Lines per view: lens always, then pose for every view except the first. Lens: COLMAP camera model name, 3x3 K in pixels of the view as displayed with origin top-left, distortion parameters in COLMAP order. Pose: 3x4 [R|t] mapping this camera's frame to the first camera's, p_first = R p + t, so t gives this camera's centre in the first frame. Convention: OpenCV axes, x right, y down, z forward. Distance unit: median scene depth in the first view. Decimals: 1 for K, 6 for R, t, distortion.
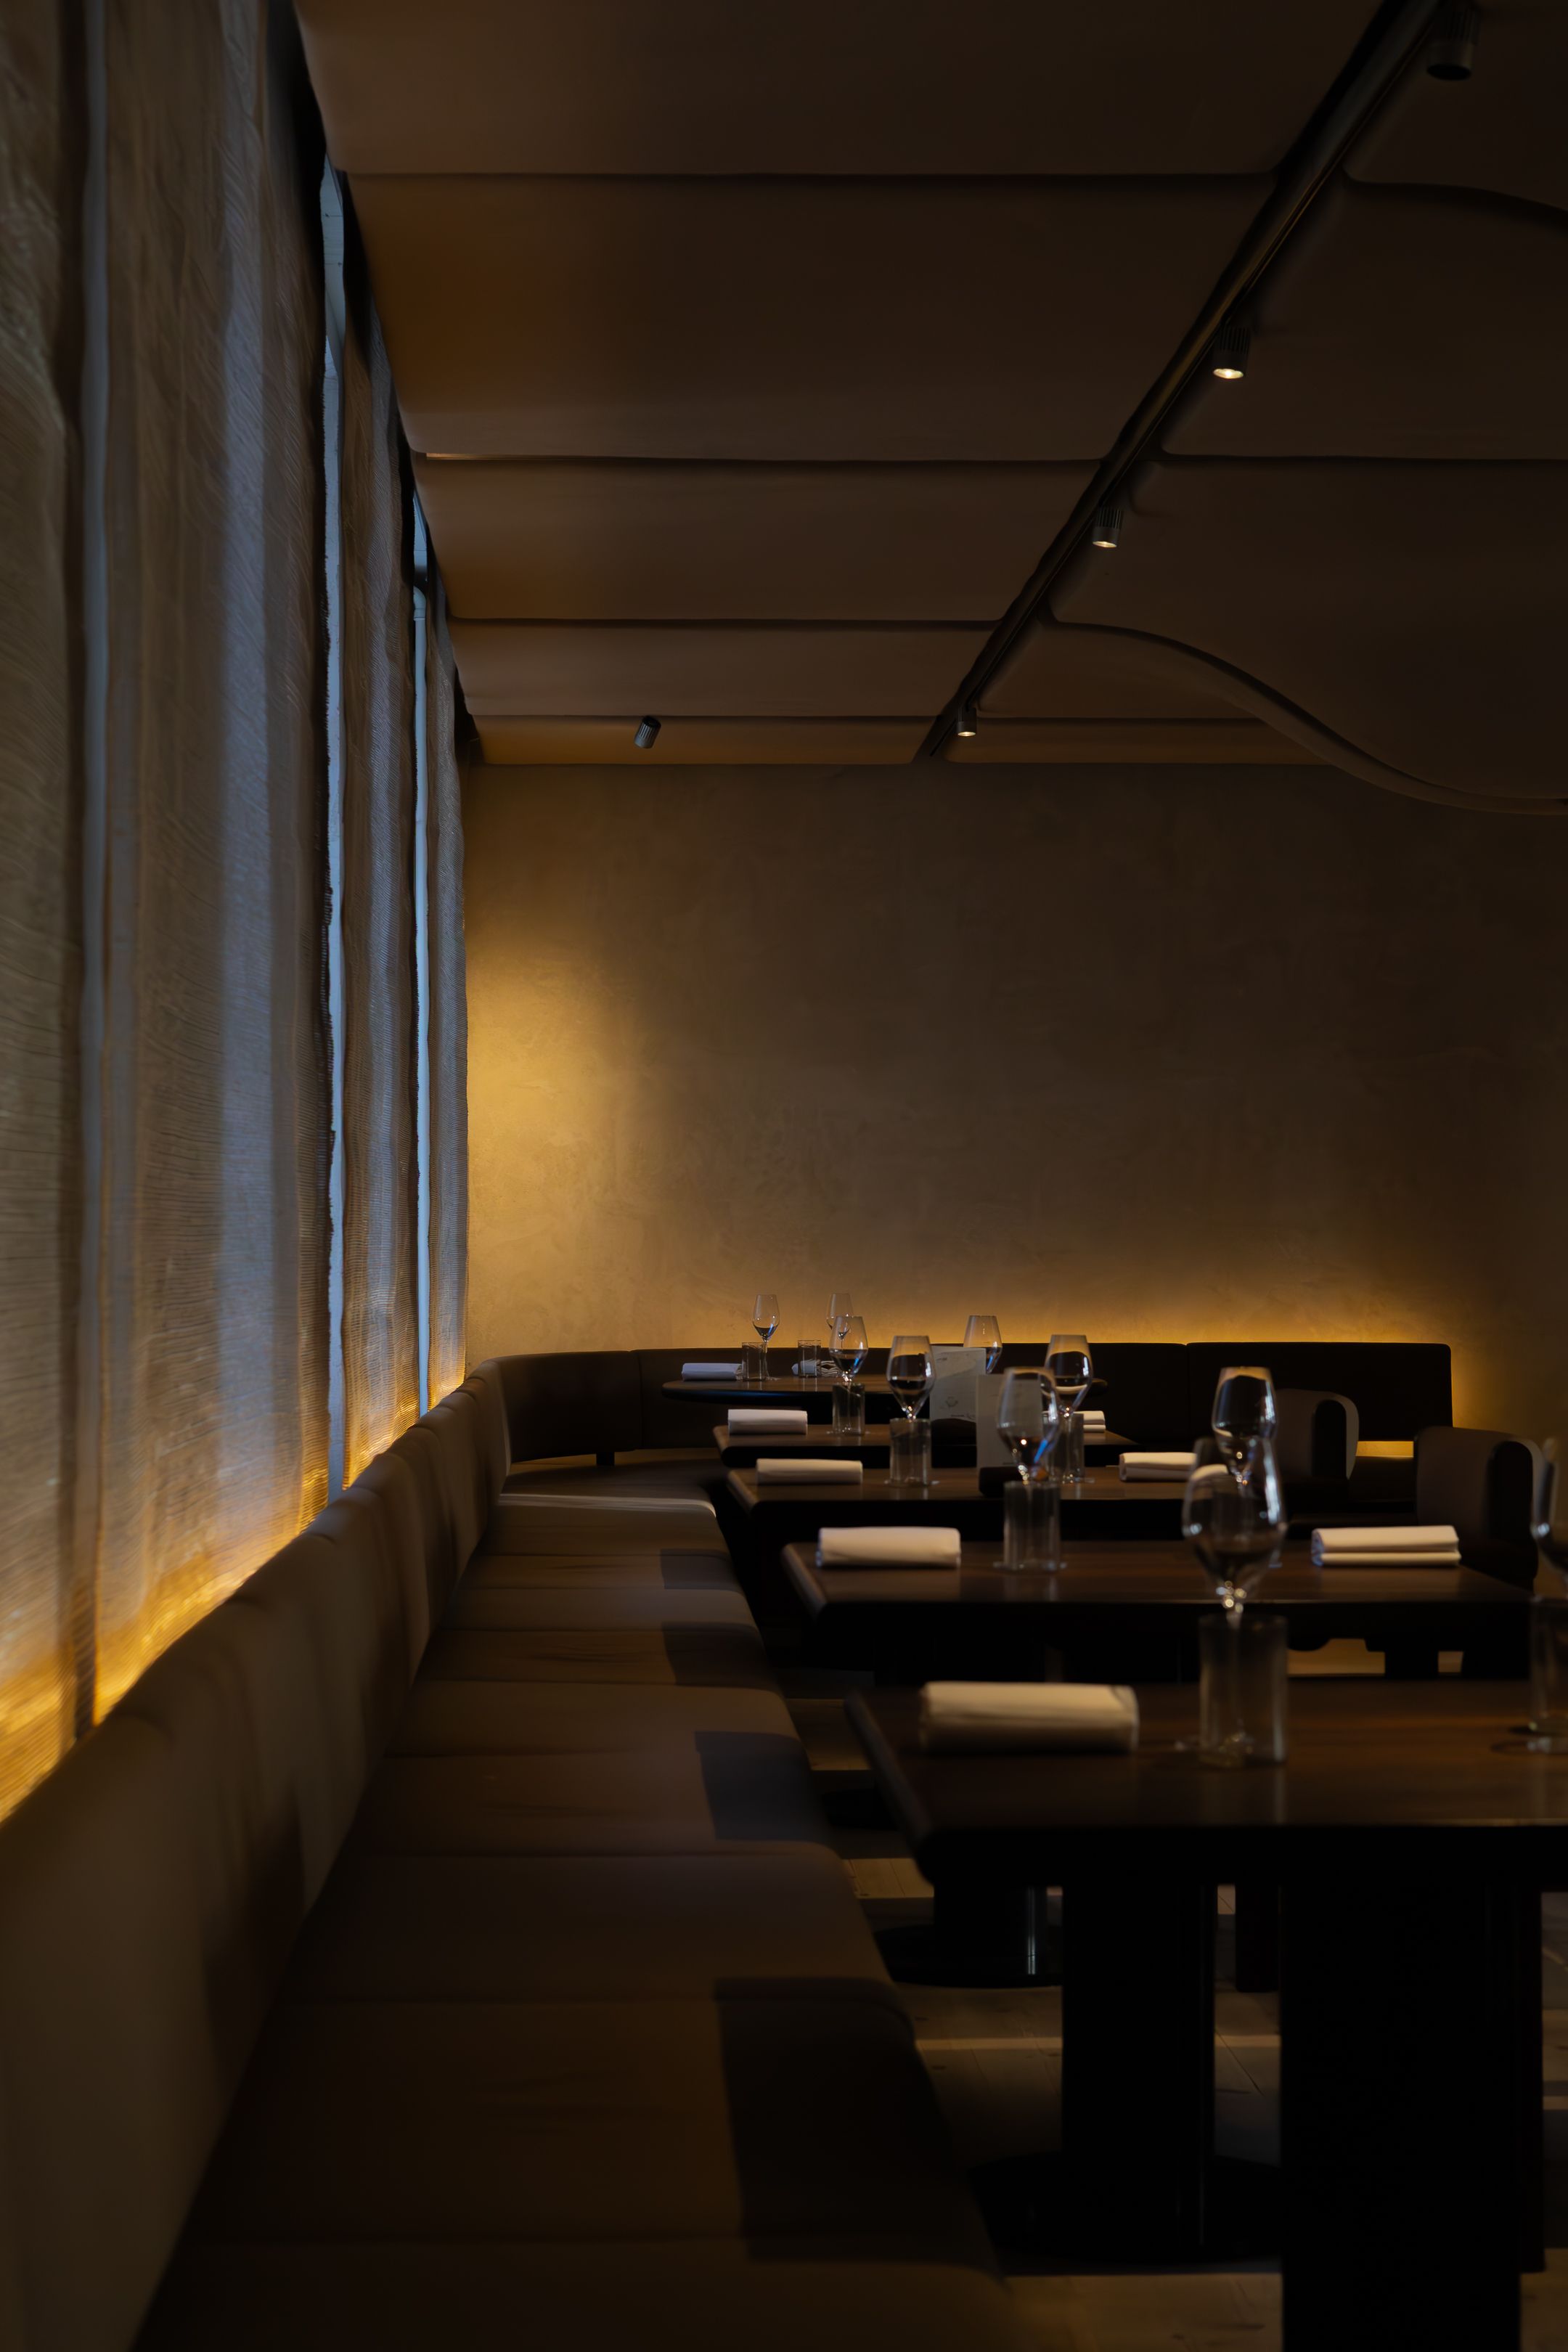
lens RADIAL K [[3788.9, 0, 835.5], [0, 3788.9, 1228.4], [0, 0, 1]] dist [0.200865, -0.986905]
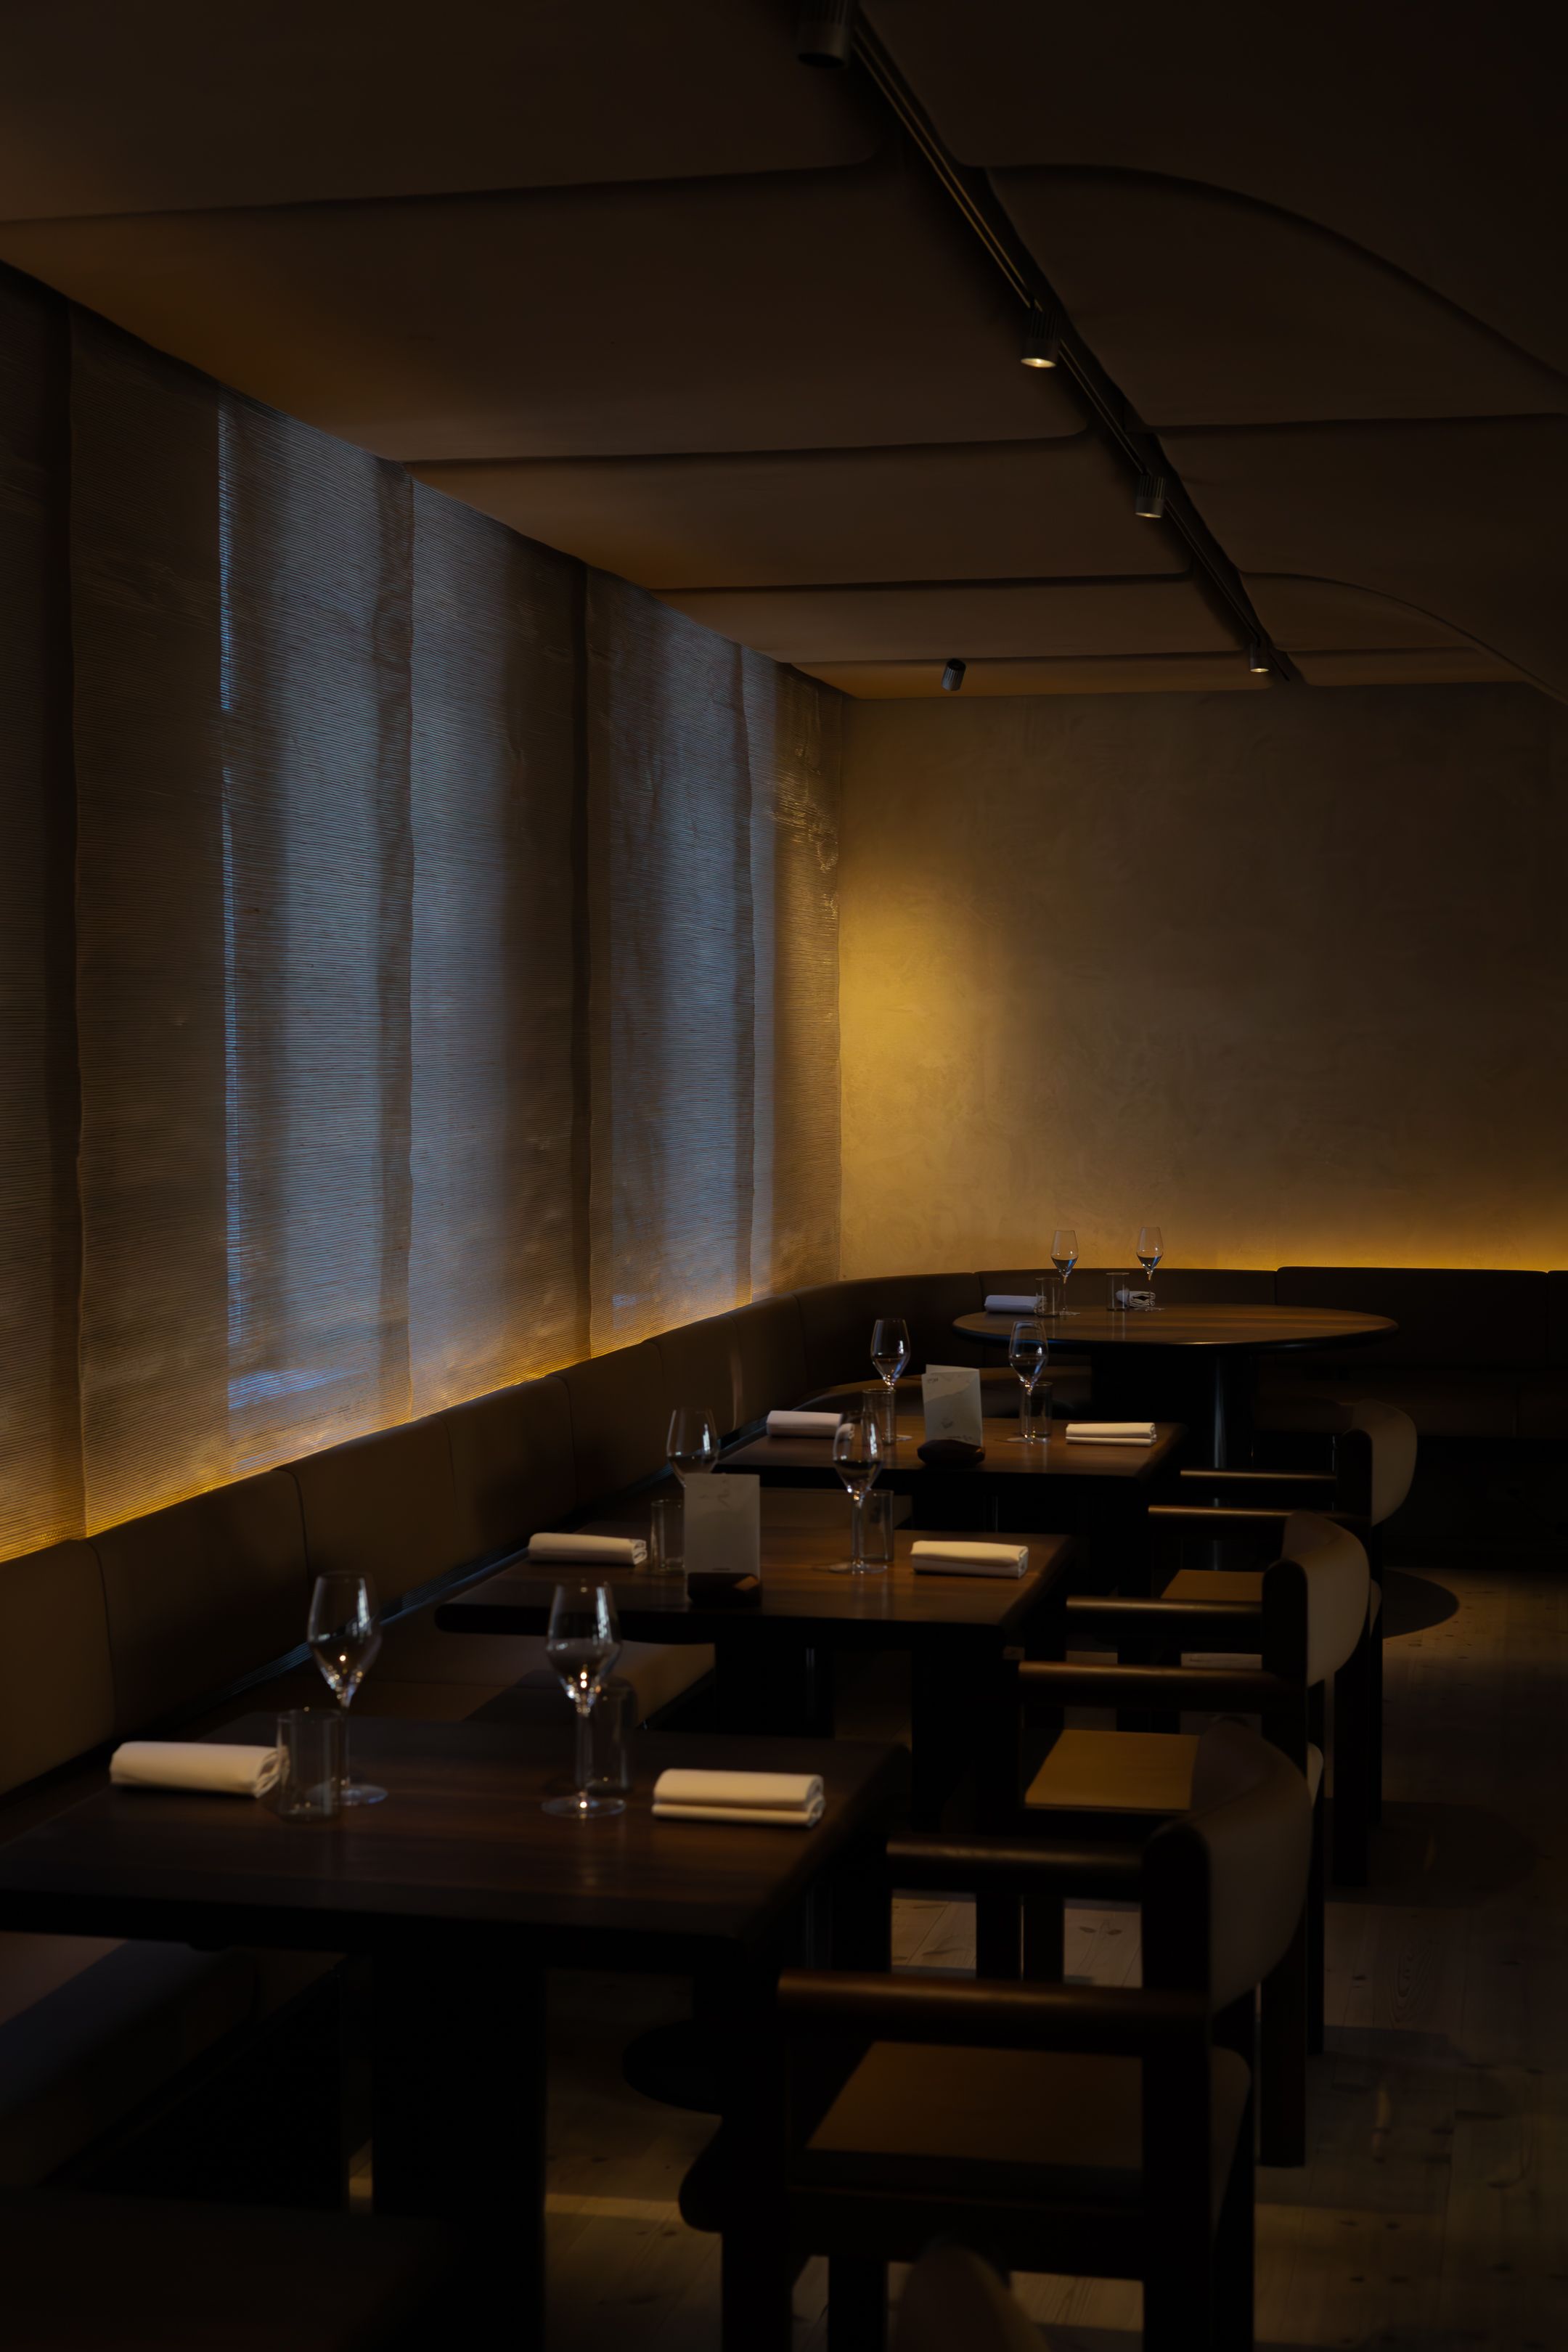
lens RADIAL K [[3350.4, 0, 822.0], [0, 3350.4, 1173.7], [0, 0, 1]] dist [0.018460, 0.060595]
pose [[0.963029, 0.016321, -0.268904, 0.149391], [-0.003210, 0.998787, 0.049127, -0.038827], [0.269380, -0.046448, 0.961913, 0.115789]]
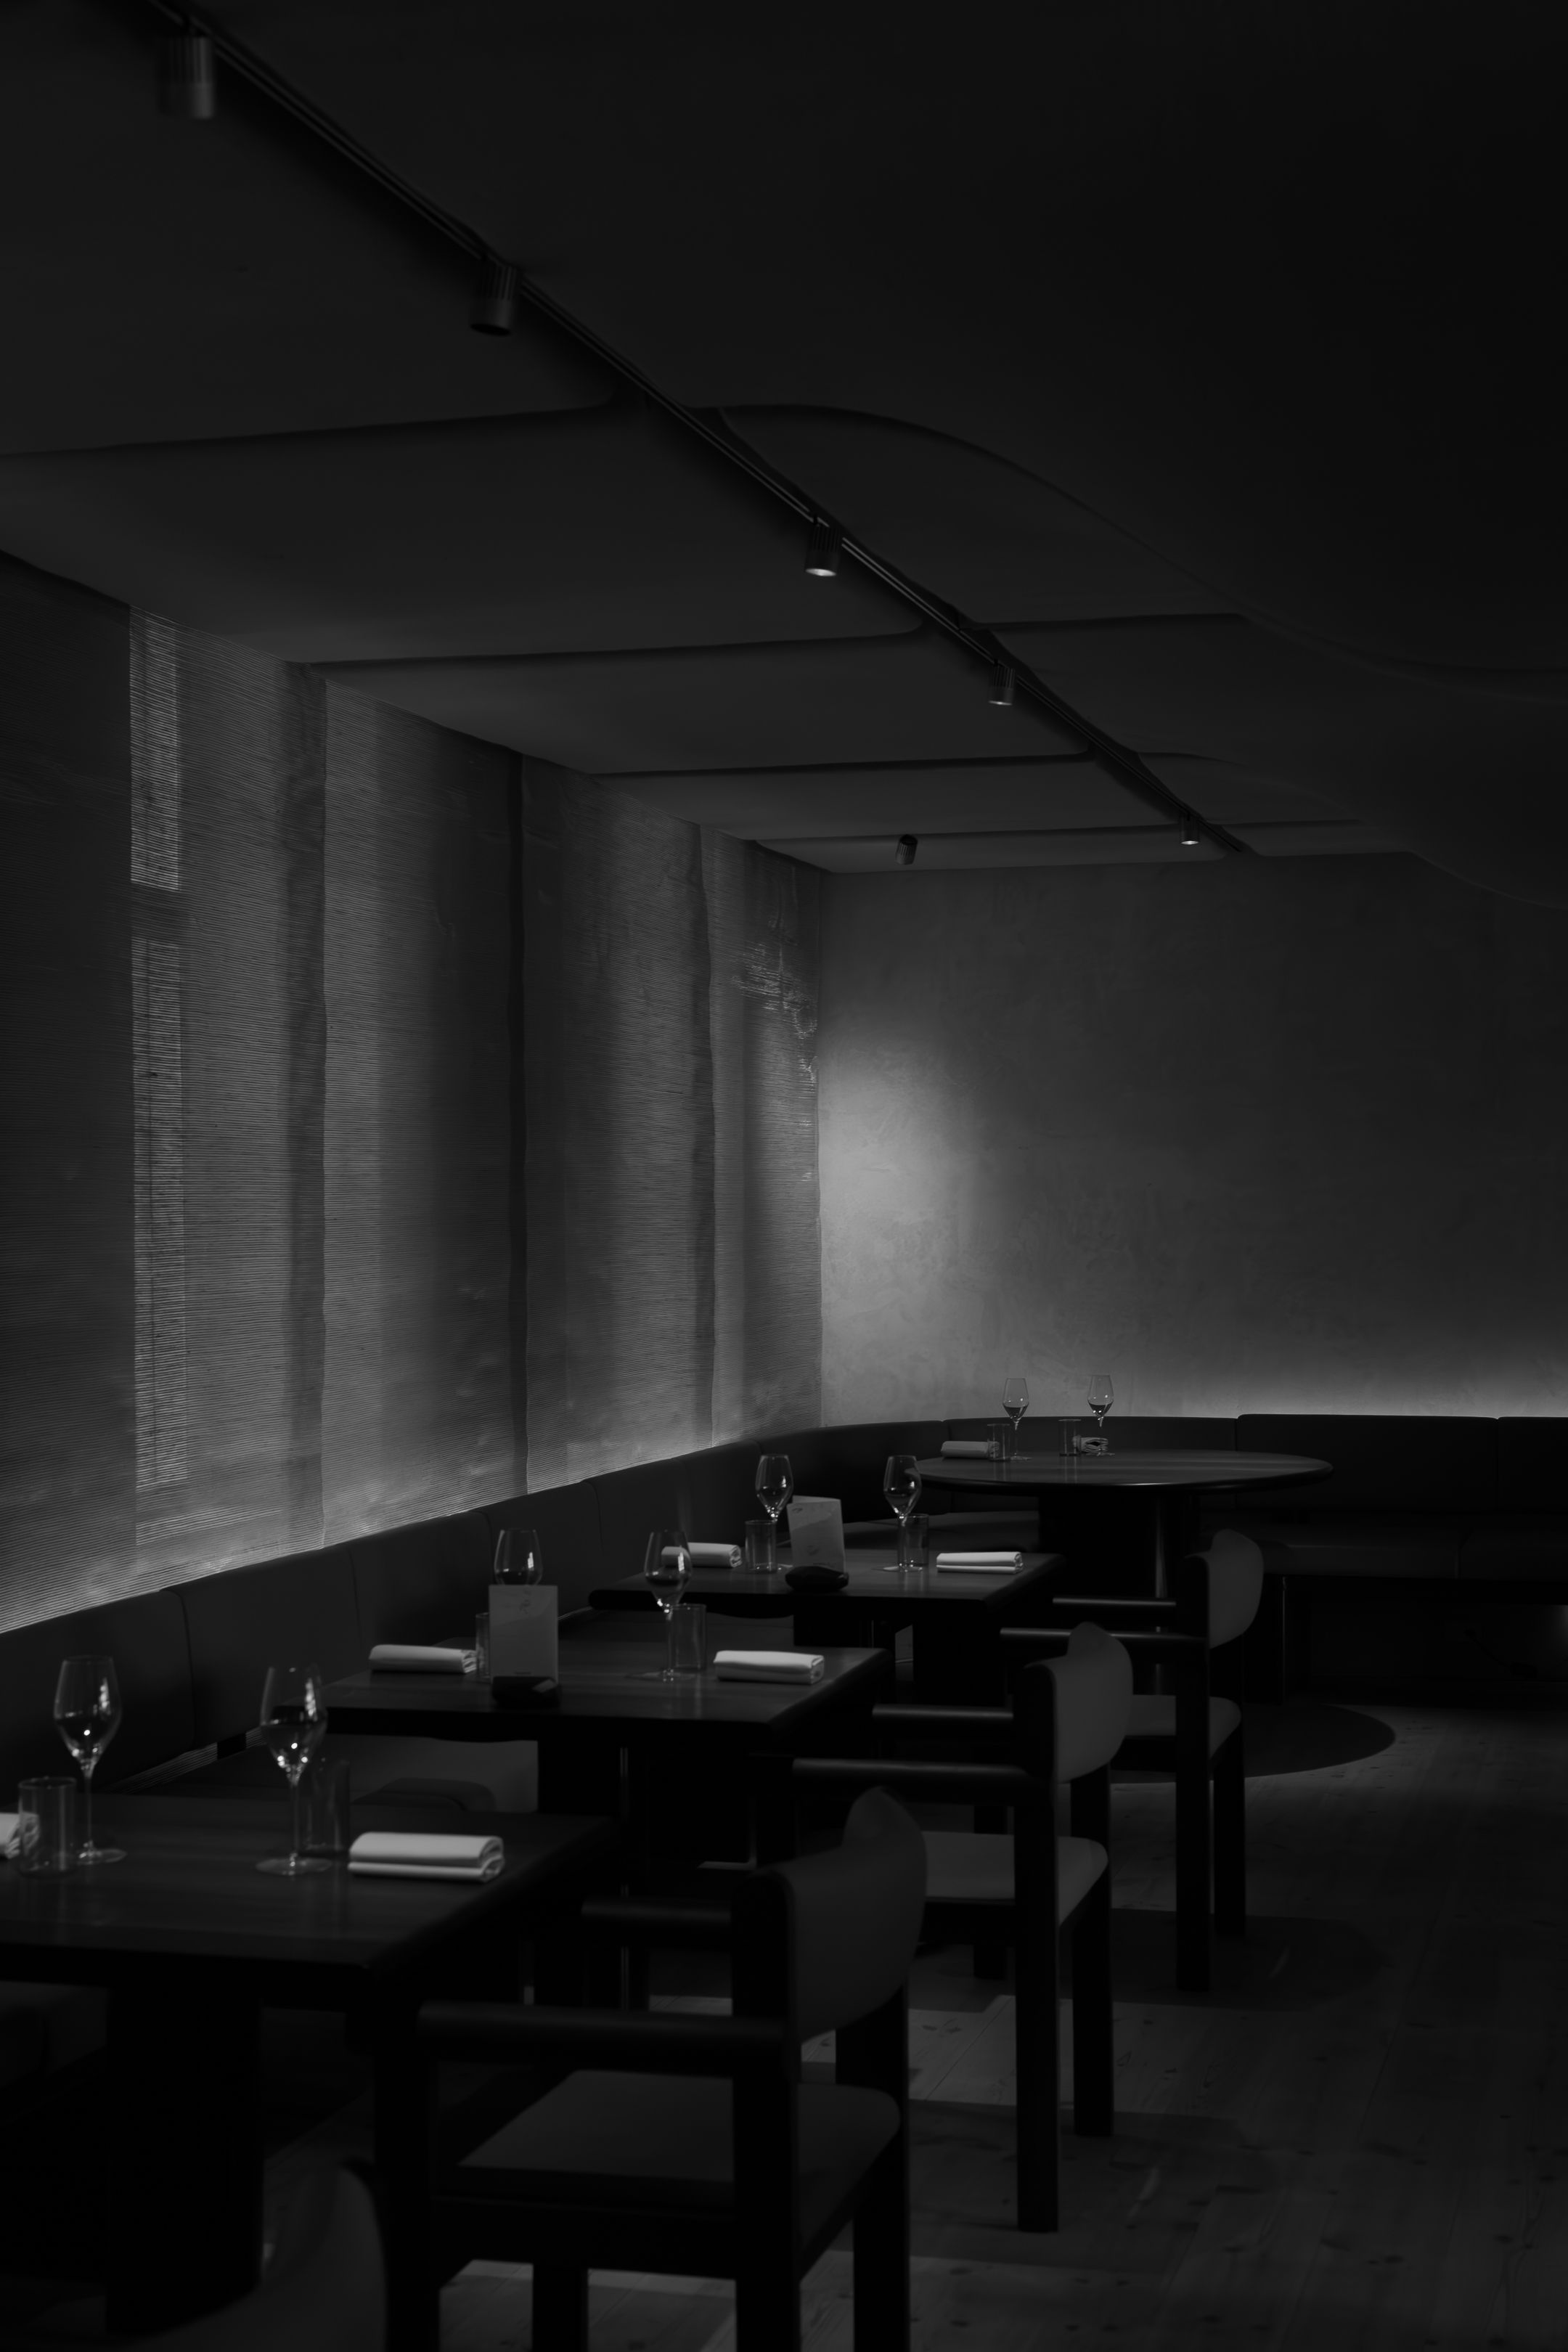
lens RADIAL K [[3350.4, 0, 822.0], [0, 3350.4, 1173.7], [0, 0, 1]] dist [0.018460, 0.060595]
pose [[0.949978, -0.003265, -0.312300, 0.207792], [0.003017, 0.999995, -0.001277, -0.036085], [0.312303, 0.000271, 0.949983, 0.091804]]
